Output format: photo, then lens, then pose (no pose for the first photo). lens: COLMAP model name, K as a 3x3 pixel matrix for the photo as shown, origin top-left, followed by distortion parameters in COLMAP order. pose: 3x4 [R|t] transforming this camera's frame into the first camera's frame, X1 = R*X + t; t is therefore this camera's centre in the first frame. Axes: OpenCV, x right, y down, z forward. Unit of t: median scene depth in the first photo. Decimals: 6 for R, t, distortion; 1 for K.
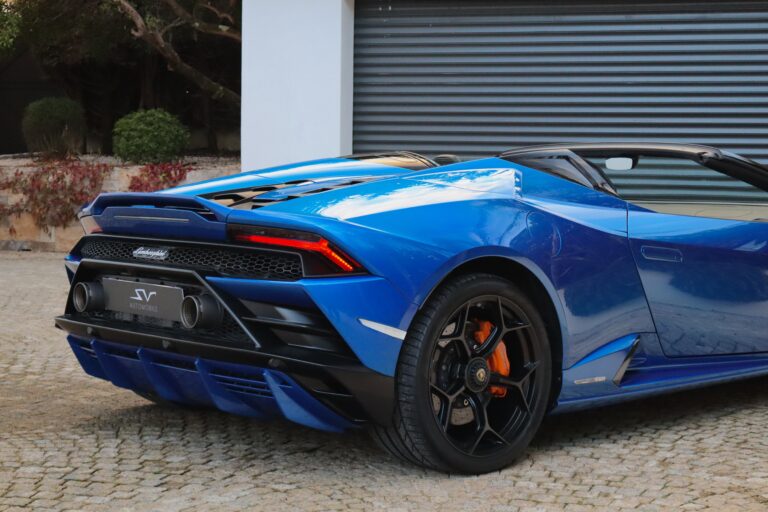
lens RADIAL K [[1406.6, 0, 384.0], [0, 1406.6, 256.0], [0, 0, 1]] dist [0.027172, 0.009364]
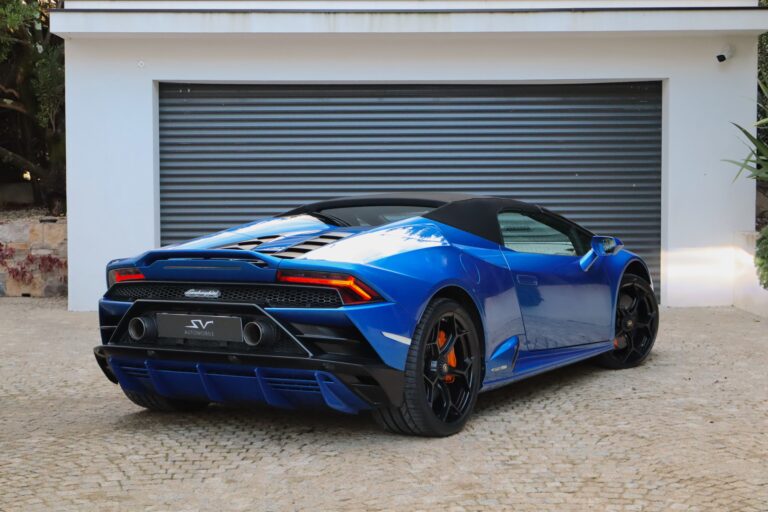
lens RADIAL K [[1254.3, 0, 384.0], [0, 1254.3, 256.0], [0, 0, 1]] dist [-0.007945, 0.066345]
pose [[0.955560, -0.031397, 0.293120, -0.364927], [0.038757, 0.999062, -0.019334, -0.007903], [-0.292238, 0.029835, 0.955880, -0.218836]]
